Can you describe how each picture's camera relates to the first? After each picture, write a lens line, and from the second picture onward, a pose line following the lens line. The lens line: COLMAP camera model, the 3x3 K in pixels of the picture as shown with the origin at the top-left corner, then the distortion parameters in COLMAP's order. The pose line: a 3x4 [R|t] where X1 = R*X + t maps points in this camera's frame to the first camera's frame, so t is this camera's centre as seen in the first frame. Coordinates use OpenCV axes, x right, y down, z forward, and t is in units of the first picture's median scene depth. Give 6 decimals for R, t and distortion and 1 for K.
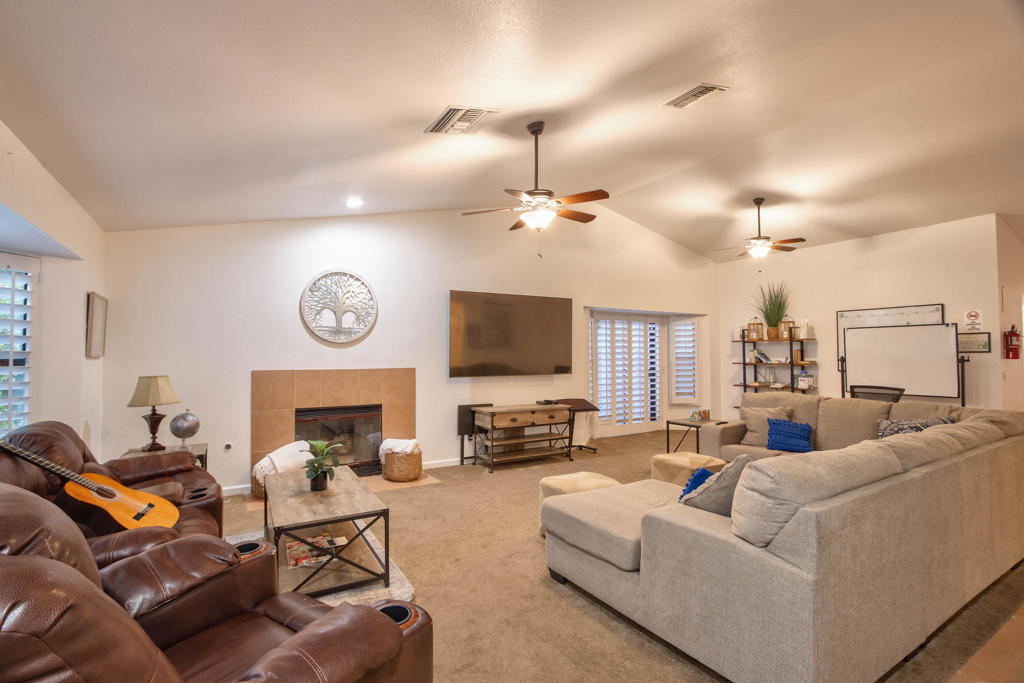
lens RADIAL K [[473.7, 0, 505.6], [0, 473.7, 342.4], [0, 0, 1]] dist [-0.009046, 0.000025]
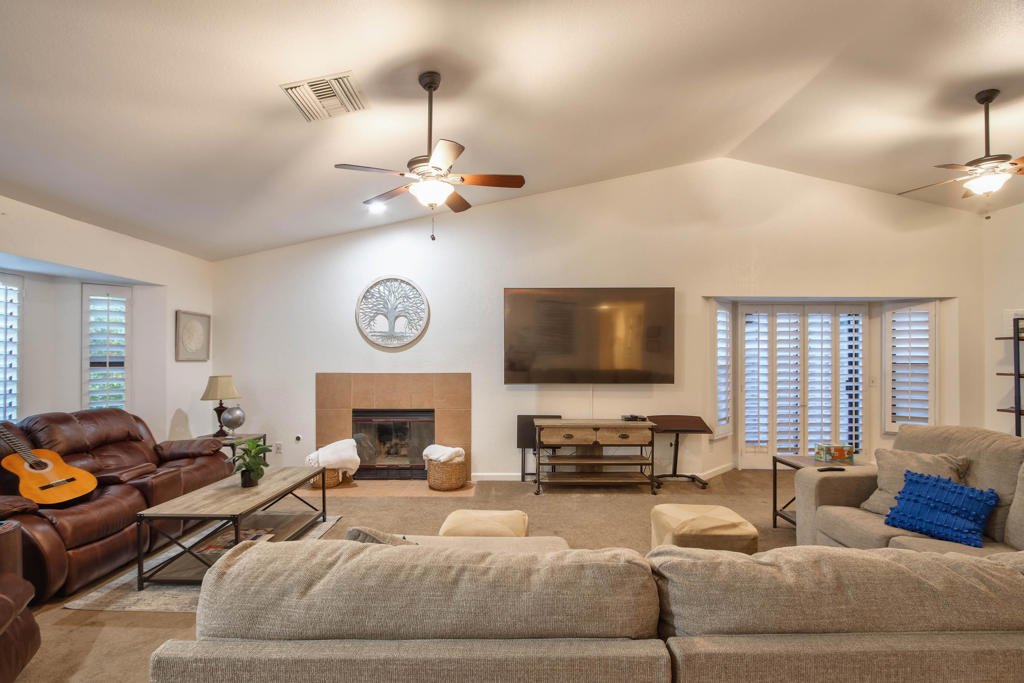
lens RADIAL K [[481.3, 0, 512.0], [0, 481.3, 357.4], [0, 0, 1]] dist [-0.005994, -0.000330]
pose [[0.859961, 0.001525, -0.510357, 0.371655], [0.010944, 0.999710, 0.021428, 0.003003], [0.510242, -0.024013, 0.859695, 0.212564]]
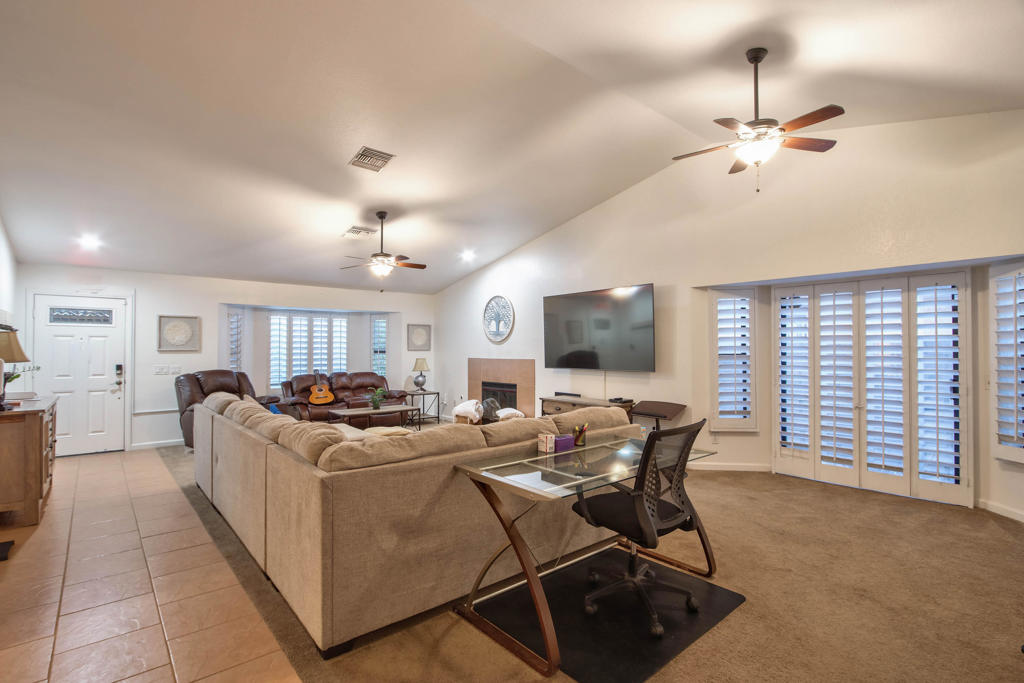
lens RADIAL K [[499.2, 0, 512.0], [0, 499.2, 341.5], [0, 0, 1]] dist [-0.010081, 0.000328]
pose [[0.157968, -0.010004, -0.987394, 1.156880], [0.029118, 0.999561, -0.005469, 0.010231], [0.987015, -0.027887, 0.158190, 0.718905]]
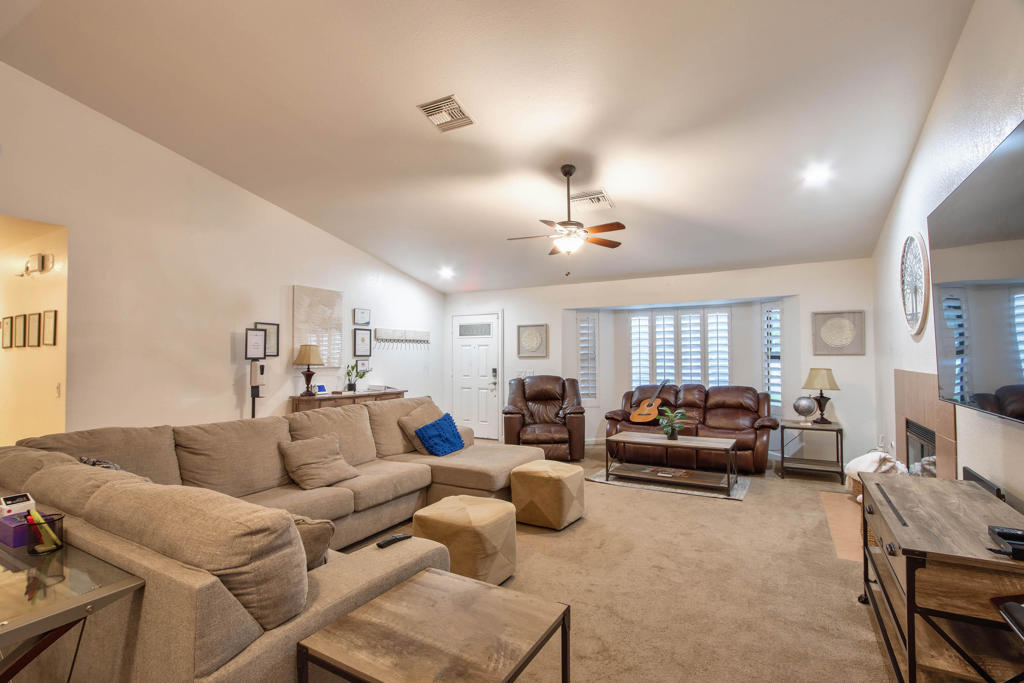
lens RADIAL K [[493.6, 0, 489.4], [0, 493.6, 343.8], [0, 0, 1]] dist [-0.002171, -0.000189]
pose [[-0.885323, 0.001423, -0.464975, 0.516572], [0.026760, 0.998494, -0.047896, 0.028822], [0.464206, -0.054846, -0.884027, 1.239909]]
